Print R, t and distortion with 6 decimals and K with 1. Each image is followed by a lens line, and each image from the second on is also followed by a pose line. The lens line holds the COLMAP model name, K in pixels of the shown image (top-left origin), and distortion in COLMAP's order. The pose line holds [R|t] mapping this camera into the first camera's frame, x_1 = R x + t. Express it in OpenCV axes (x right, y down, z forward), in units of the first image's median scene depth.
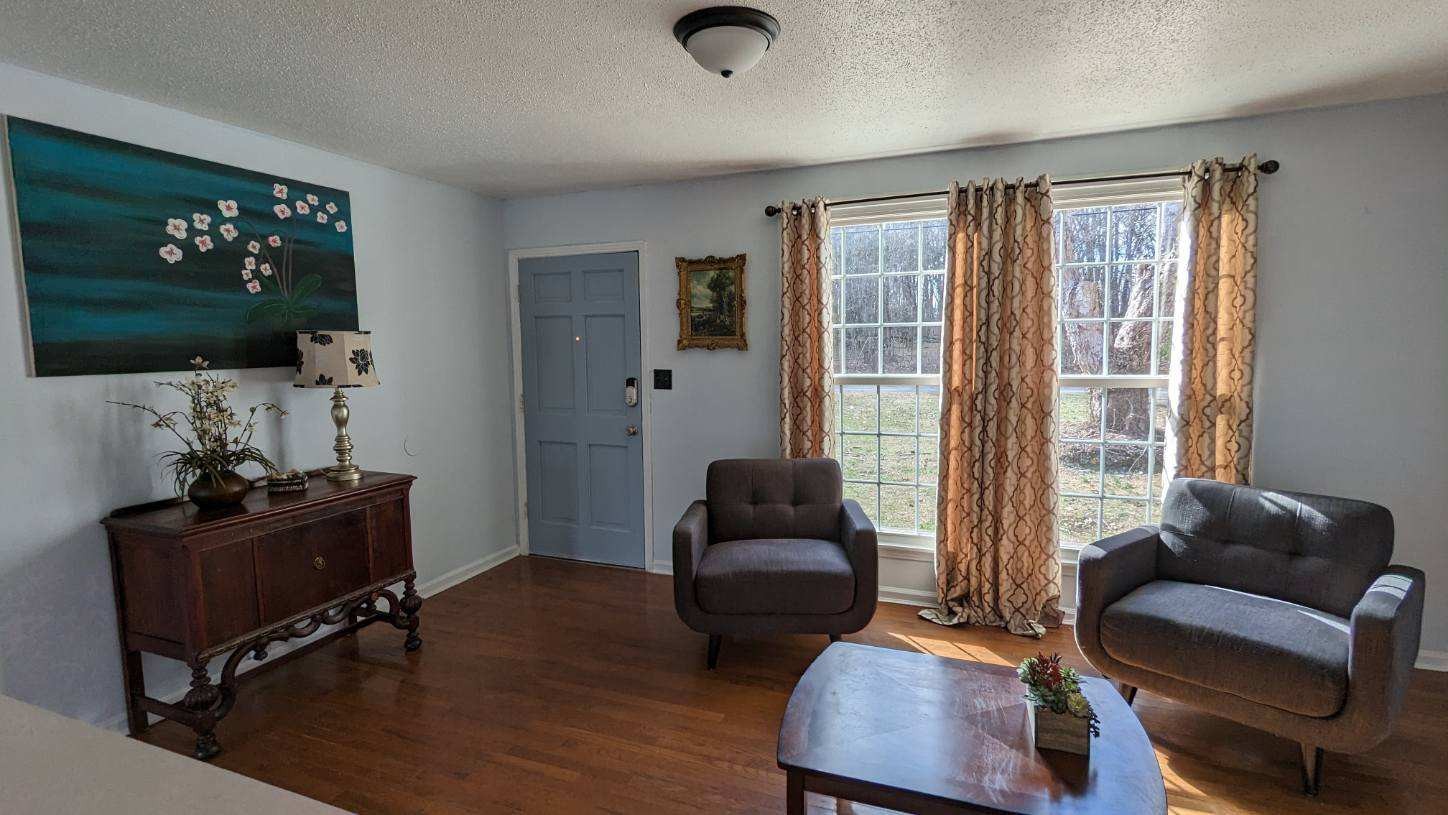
lens RADIAL K [[685.3, 0, 724.0], [0, 685.3, 407.5], [0, 0, 1]] dist [0.000075, -0.000284]
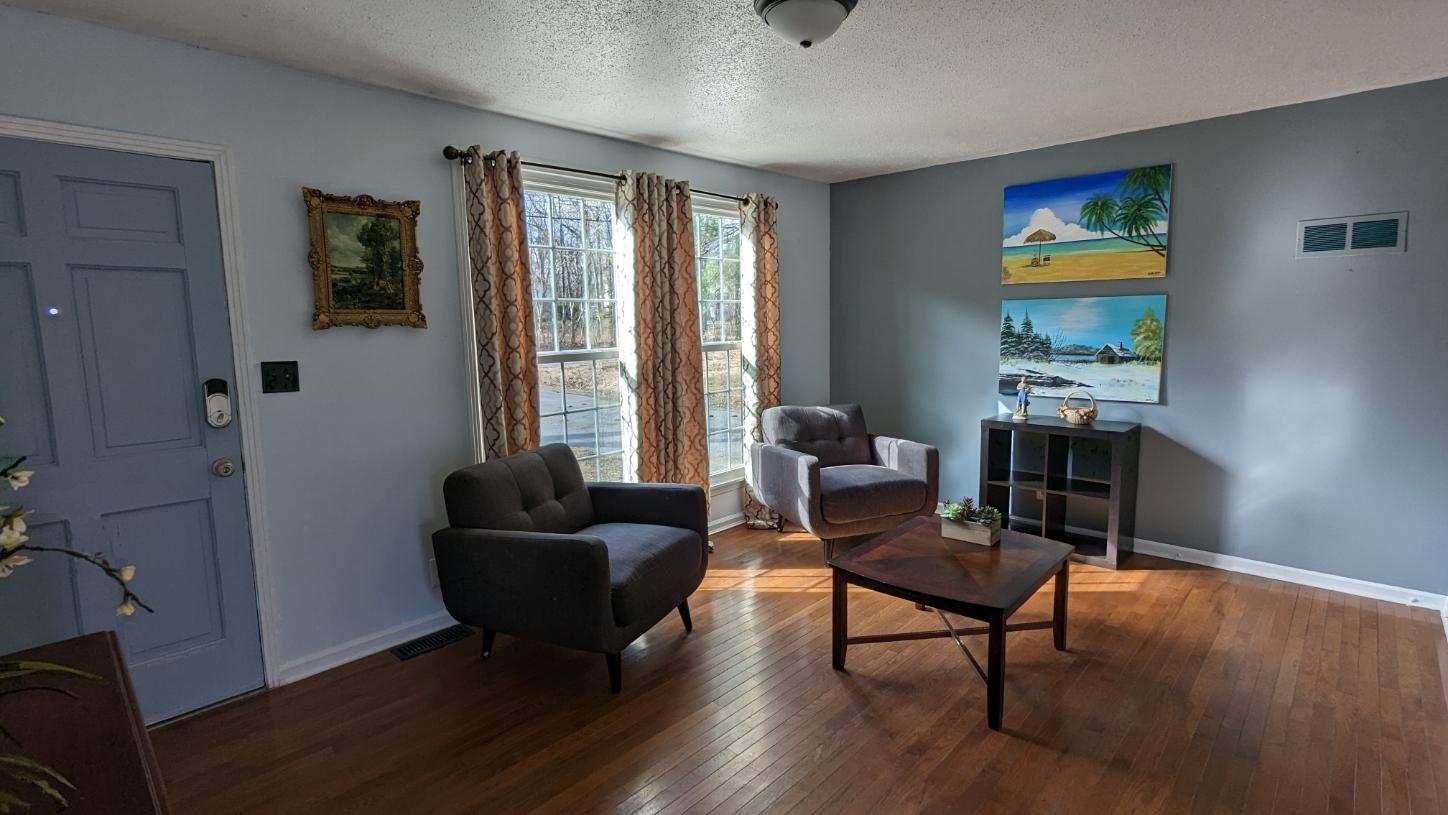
lens RADIAL K [[685.3, 0, 724.0], [0, 685.3, 407.5], [0, 0, 1]] dist [0.000075, -0.000284]
pose [[0.358027, -0.113612, 0.926773, -0.571941], [0.106110, 0.991090, 0.080505, -0.021938], [-0.927662, 0.069517, 0.366892, 0.417645]]
